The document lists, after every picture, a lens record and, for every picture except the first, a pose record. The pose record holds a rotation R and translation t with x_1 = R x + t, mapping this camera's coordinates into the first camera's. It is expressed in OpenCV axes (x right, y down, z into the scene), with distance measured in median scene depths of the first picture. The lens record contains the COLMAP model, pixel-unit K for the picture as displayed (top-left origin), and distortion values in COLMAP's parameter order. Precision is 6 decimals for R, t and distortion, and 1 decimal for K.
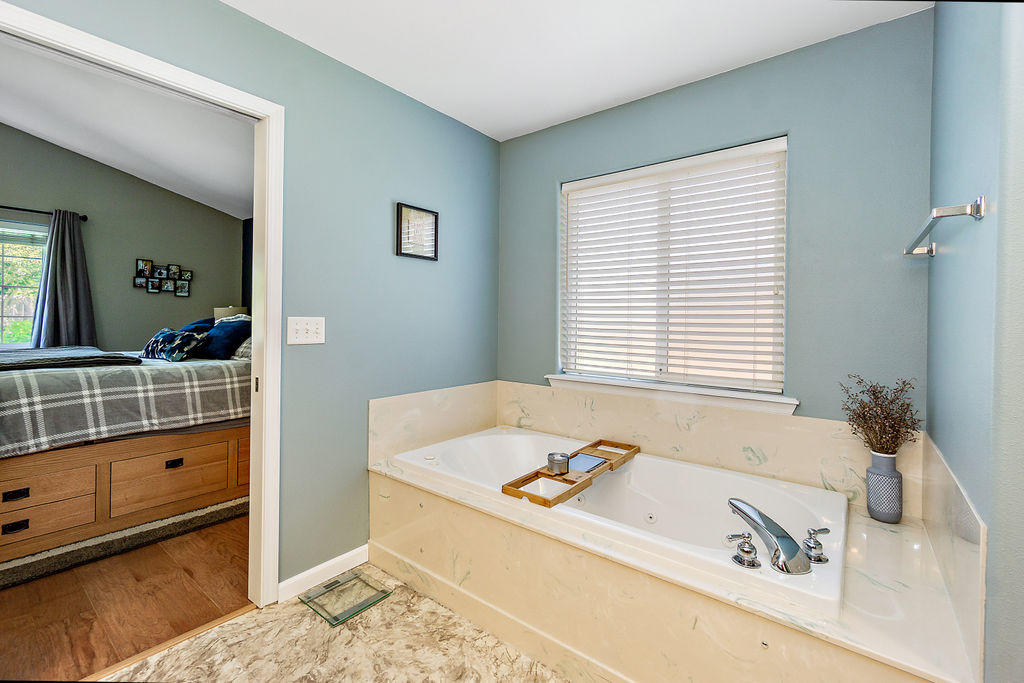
lens RADIAL K [[442.4, 0, 511.5], [0, 442.4, 321.2], [0, 0, 1]] dist [0.006031, -0.000208]
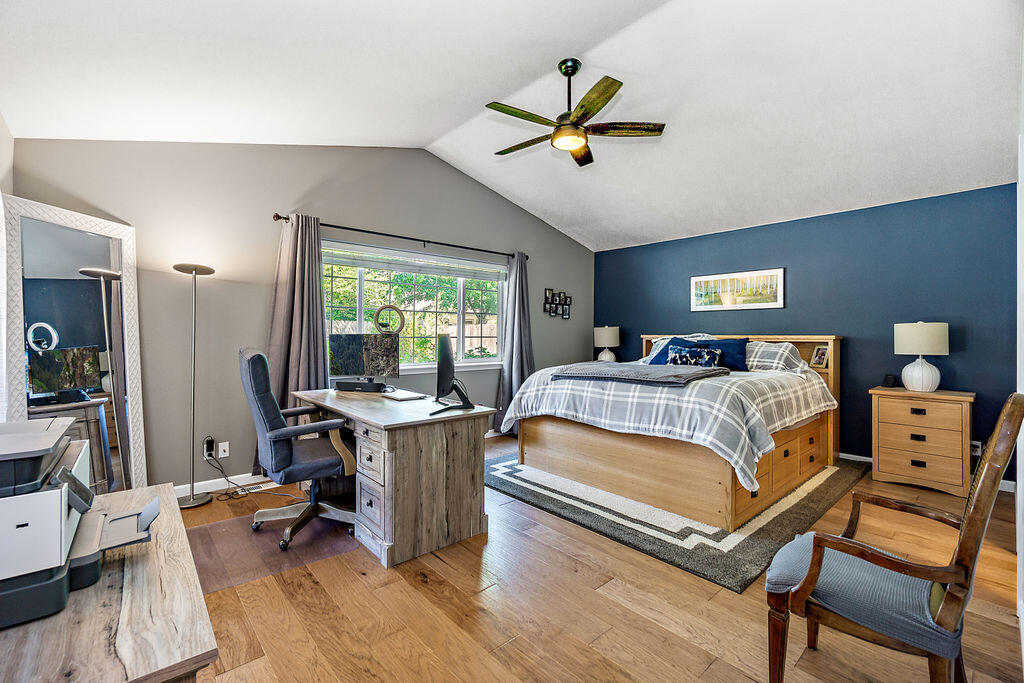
lens RADIAL K [[441.5, 0, 504.9], [0, 441.5, 333.7], [0, 0, 1]] dist [-0.002949, 0.000026]
pose [[0.981132, -0.013190, -0.192888, -1.429903], [0.011489, 0.999885, -0.009936, -0.011636], [0.192997, 0.007532, 0.981170, -0.407177]]
